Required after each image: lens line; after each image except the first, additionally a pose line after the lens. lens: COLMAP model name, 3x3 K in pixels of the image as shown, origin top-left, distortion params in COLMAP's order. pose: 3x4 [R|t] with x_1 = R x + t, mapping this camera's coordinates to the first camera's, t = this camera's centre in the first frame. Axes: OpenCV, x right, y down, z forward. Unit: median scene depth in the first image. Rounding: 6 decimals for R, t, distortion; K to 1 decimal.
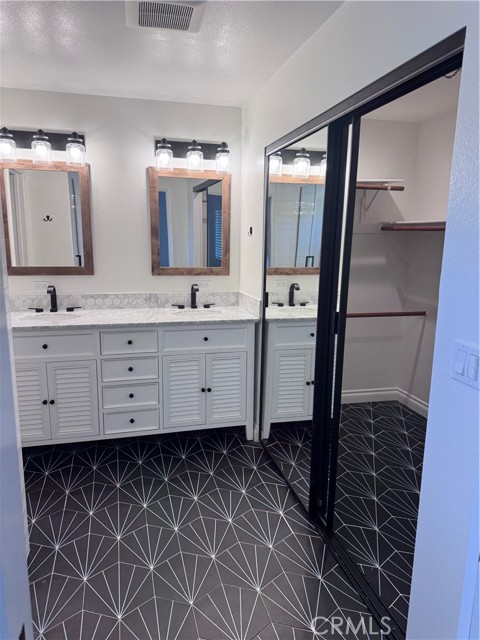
lens RADIAL K [[452.5, 0, 238.6], [0, 452.5, 319.4], [0, 0, 1]] dist [-0.001494, -0.014950]
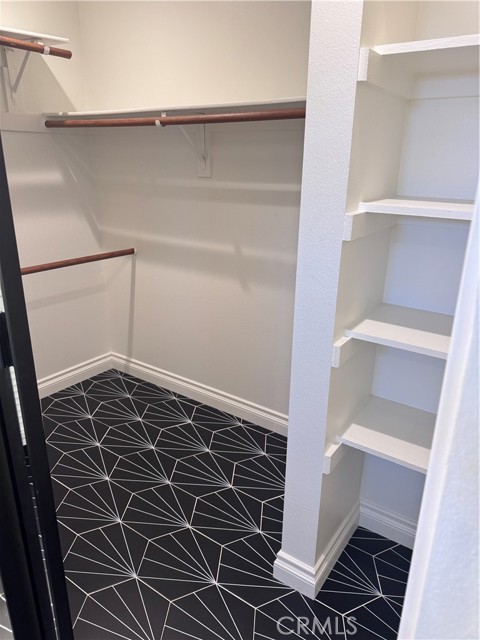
lens RADIAL K [[452.5, 0, 208.1], [0, 452.5, 304.5], [0, 0, 1]] dist [-0.001494, -0.014950]
pose [[0.799730, -0.235191, 0.552374, 0.091926], [0.130082, 0.966097, 0.223013, -0.069718], [-0.586098, -0.106496, 0.803211, 0.337686]]
